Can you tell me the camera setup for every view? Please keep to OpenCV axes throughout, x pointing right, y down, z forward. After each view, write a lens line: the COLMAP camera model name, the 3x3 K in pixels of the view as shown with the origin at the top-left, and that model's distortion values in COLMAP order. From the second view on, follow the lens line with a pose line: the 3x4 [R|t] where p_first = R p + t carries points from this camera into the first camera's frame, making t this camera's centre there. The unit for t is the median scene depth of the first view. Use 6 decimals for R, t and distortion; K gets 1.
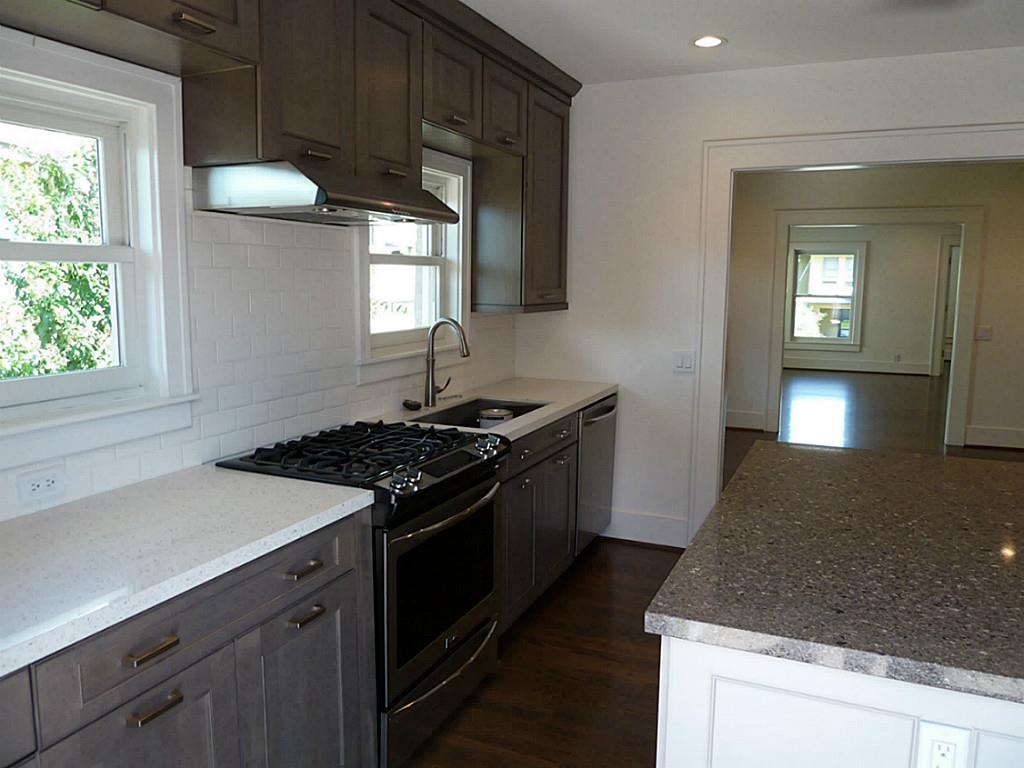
lens RADIAL K [[754.7, 0, 512.0], [0, 754.7, 384.0], [0, 0, 1]] dist [-0.040313, -0.000738]
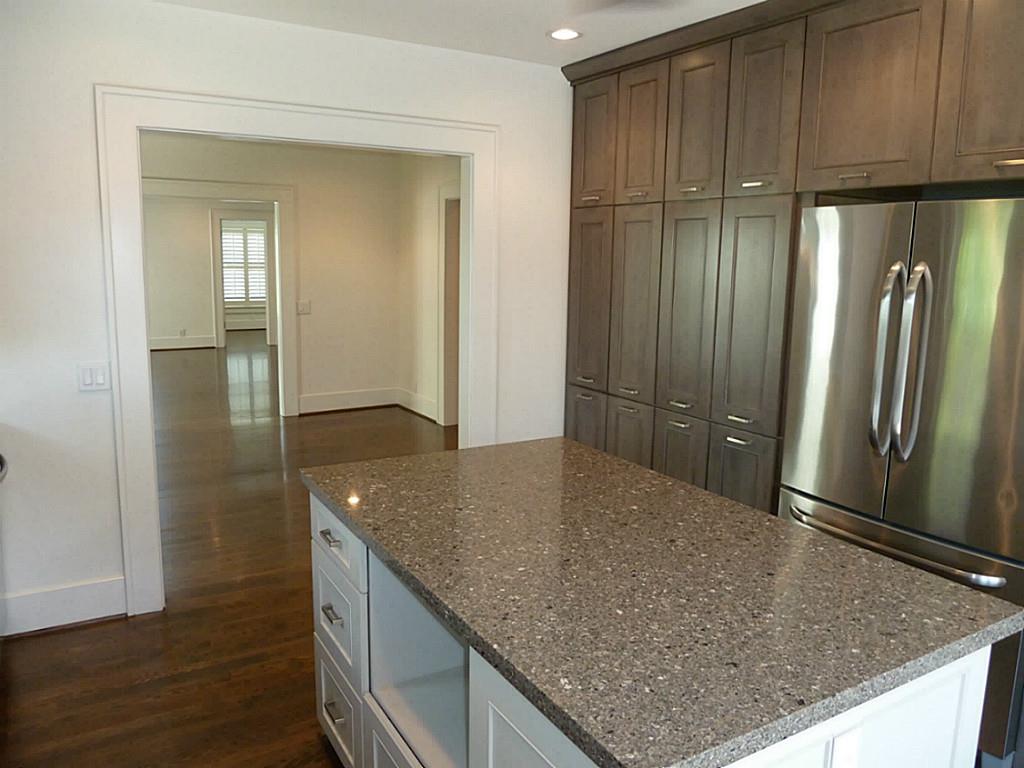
lens RADIAL K [[760.1, 0, 513.0], [0, 760.1, 377.4], [0, 0, 1]] dist [-0.040512, 0.011684]
pose [[0.570351, -0.124709, 0.811879, -0.163744], [0.097756, 0.991688, 0.083654, -0.058111], [-0.815564, 0.031653, 0.577801, 0.254481]]
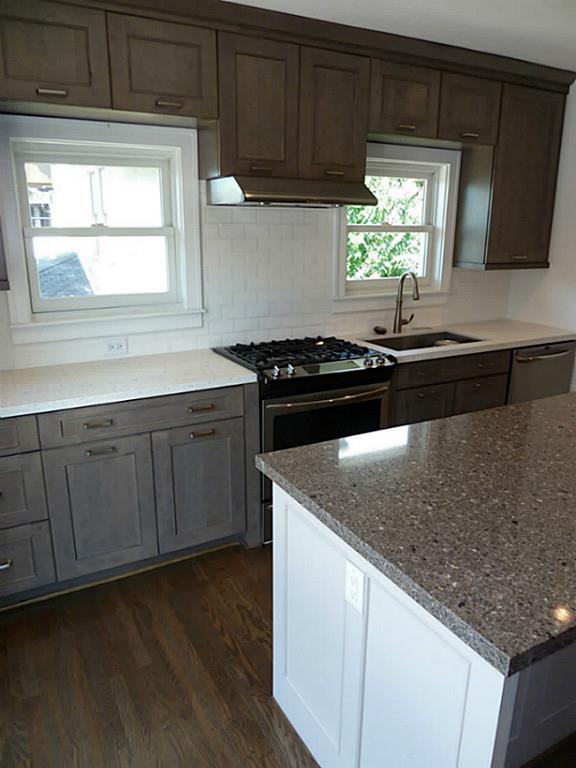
lens RADIAL K [[566.1, 0, 288.0], [0, 566.1, 384.0], [0, 0, 1]] dist [-0.040313, -0.000738]
pose [[0.799582, 0.158211, -0.579343, 0.363459], [-0.083447, 0.984586, 0.153708, -0.022771], [0.594732, -0.074558, 0.800459, 0.010010]]
